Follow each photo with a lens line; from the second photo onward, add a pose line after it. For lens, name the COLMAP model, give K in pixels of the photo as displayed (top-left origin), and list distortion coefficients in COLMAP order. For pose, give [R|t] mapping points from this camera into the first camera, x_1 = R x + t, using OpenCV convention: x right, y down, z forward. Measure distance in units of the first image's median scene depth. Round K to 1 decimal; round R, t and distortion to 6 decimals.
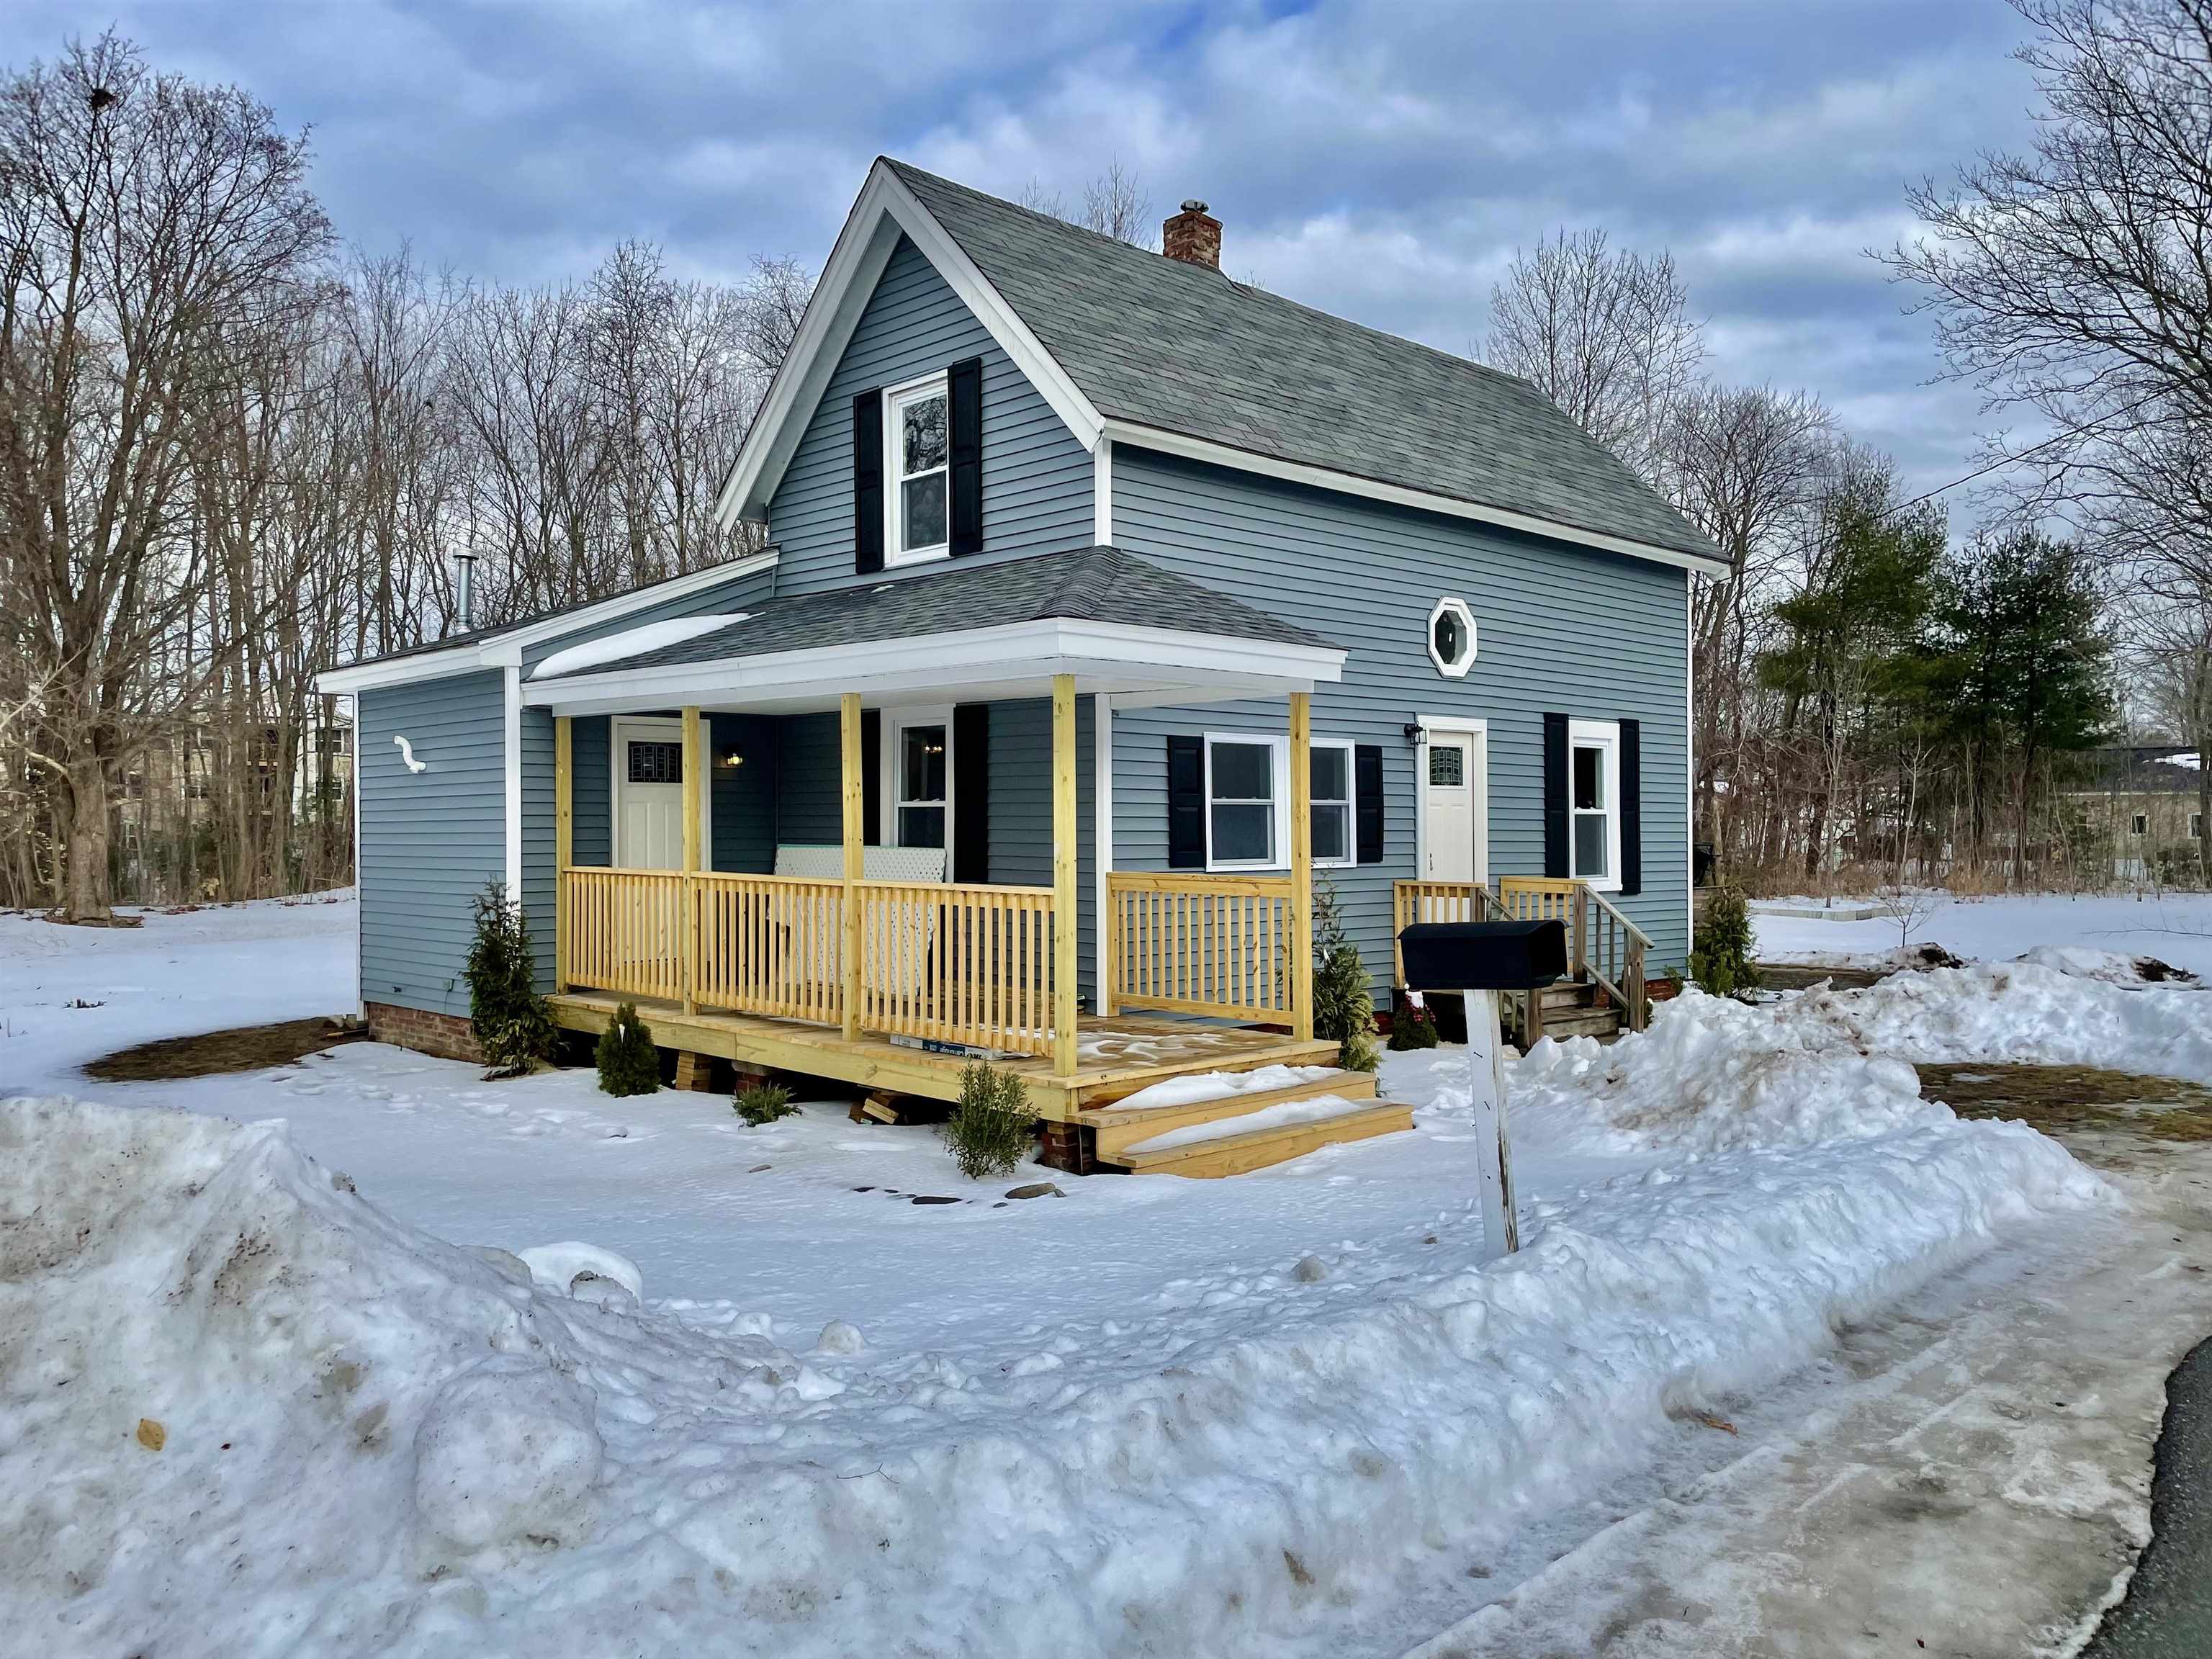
lens RADIAL K [[1698.0, 0, 1101.4], [0, 1698.0, 838.8], [0, 0, 1]] dist [0.059622, -0.067743]
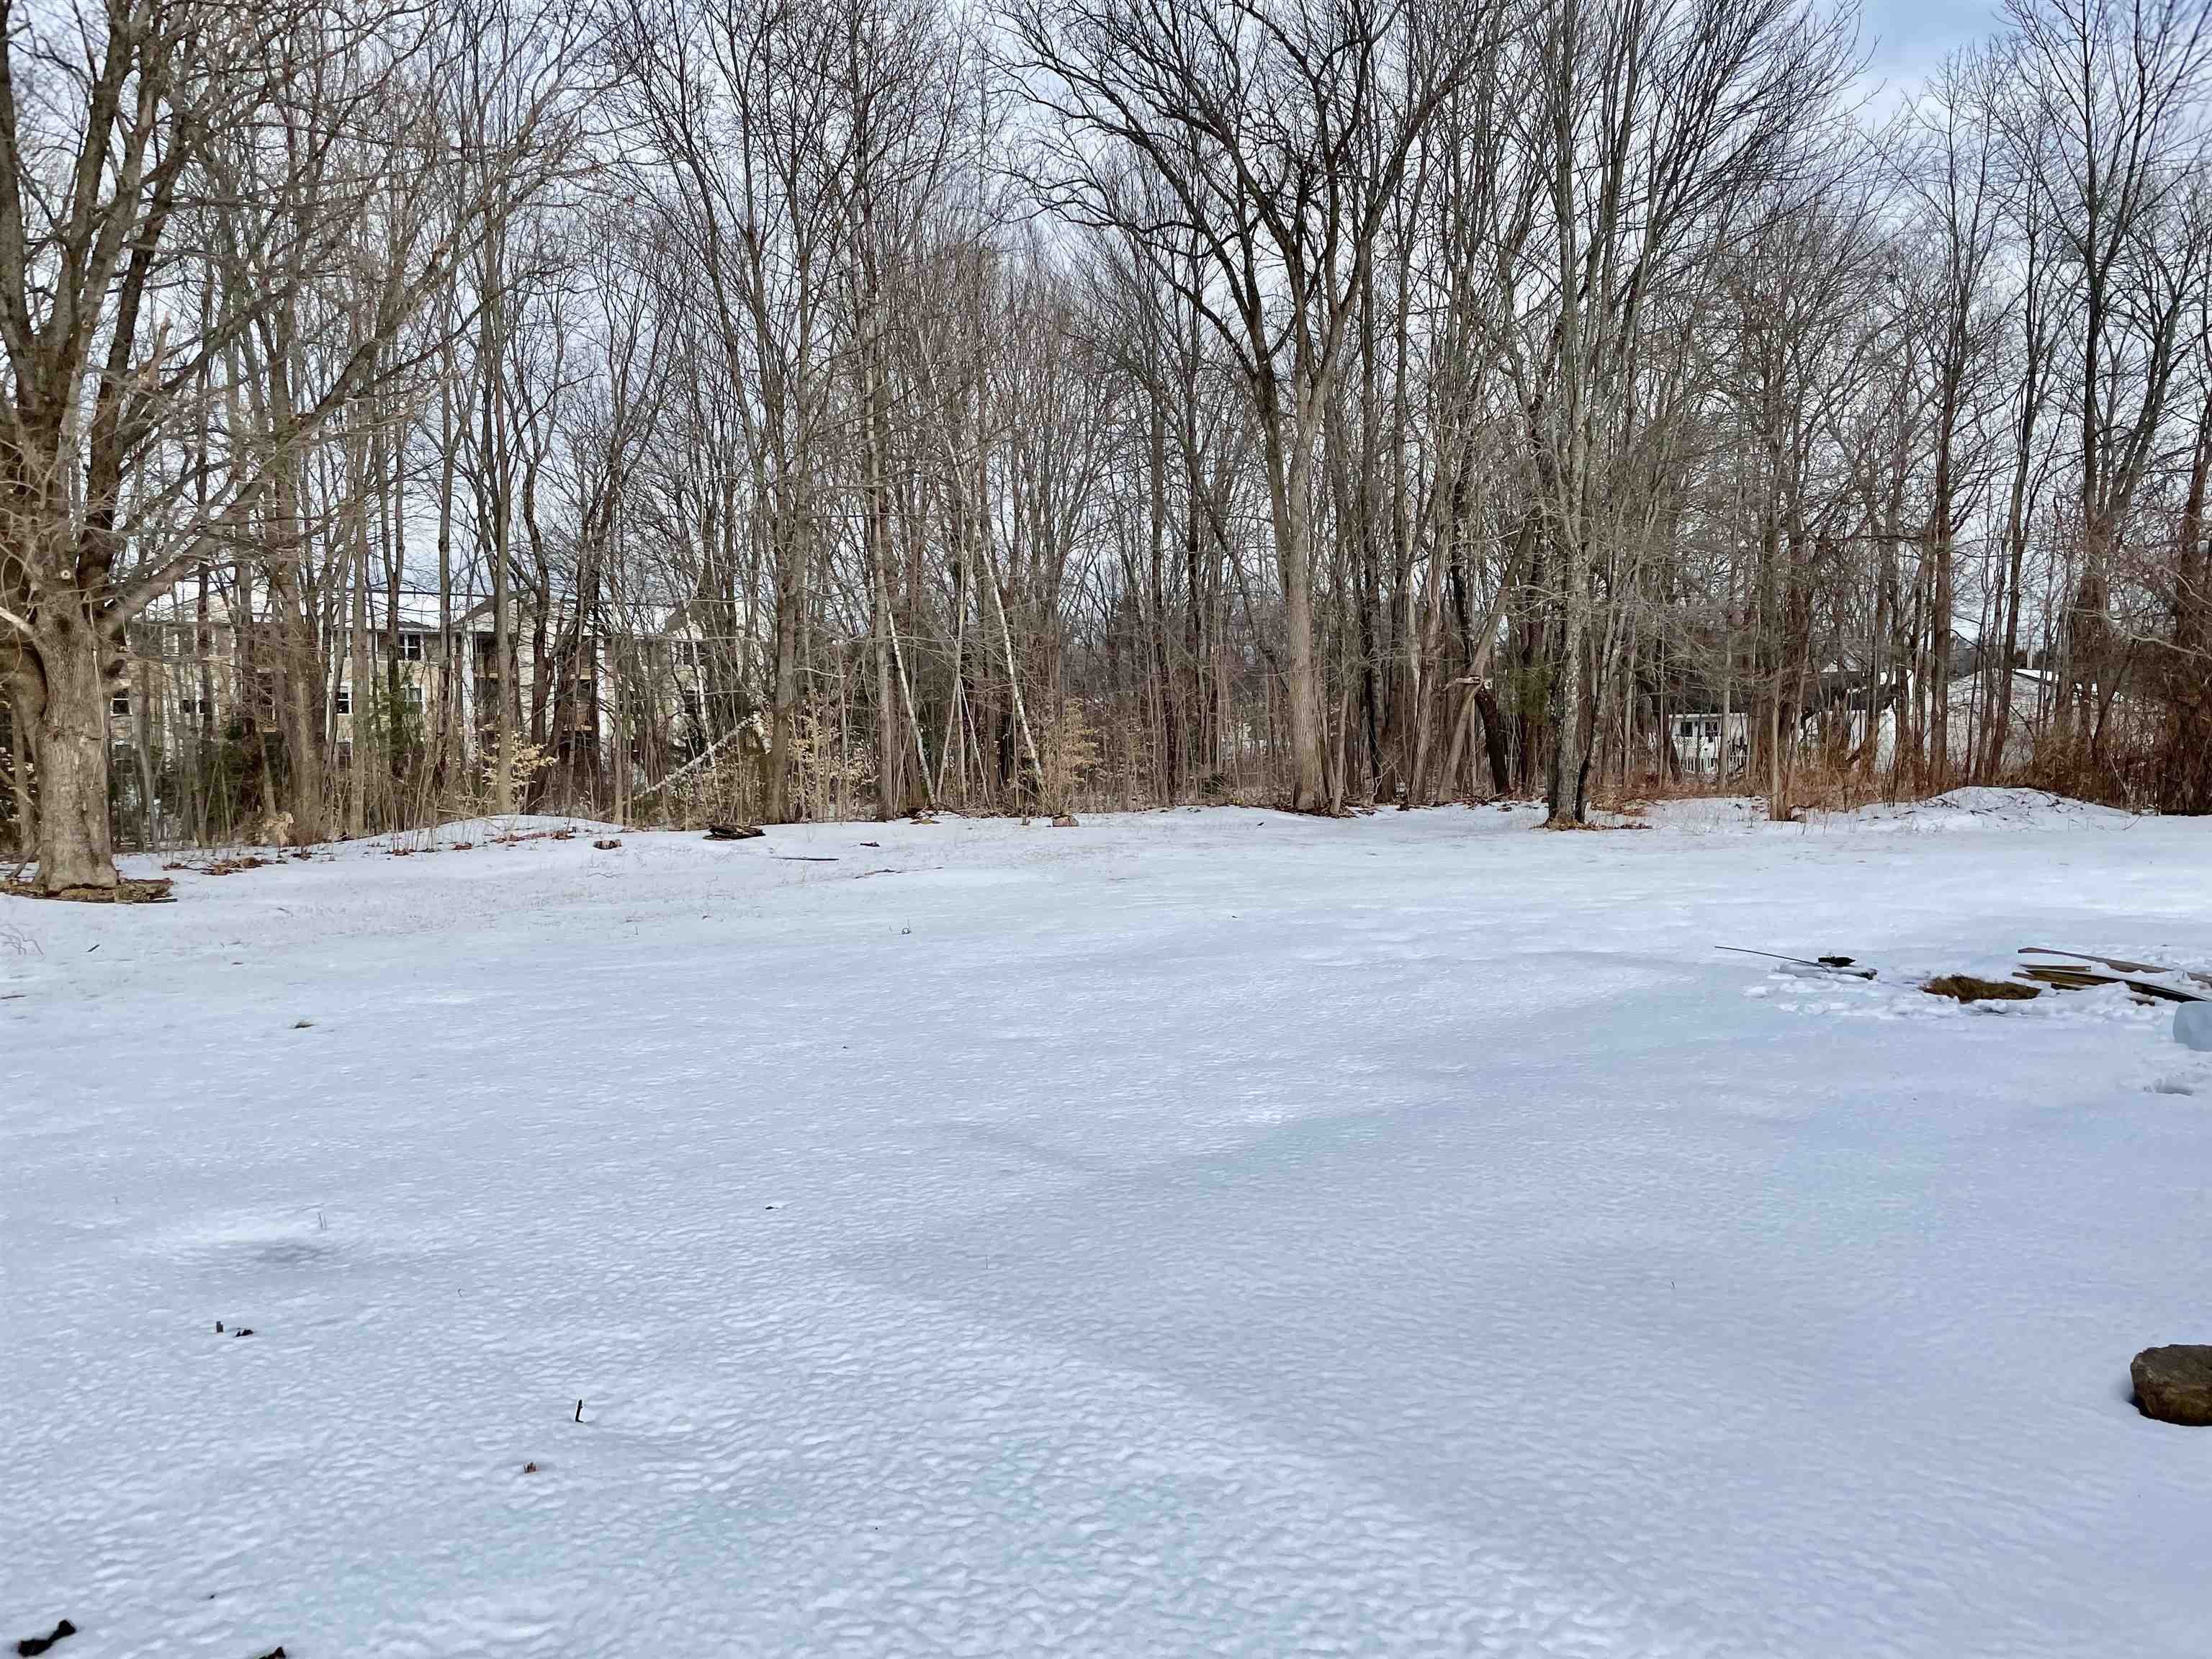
lens RADIAL K [[1698.0, 0, 1108.8], [0, 1698.0, 828.3], [0, 0, 1]] dist [0.059622, -0.067743]
pose [[0.999866, -0.010213, 0.012806, -0.547622], [0.009724, 0.999243, 0.037677, 0.019833], [-0.013181, -0.037548, 0.999208, 0.918098]]
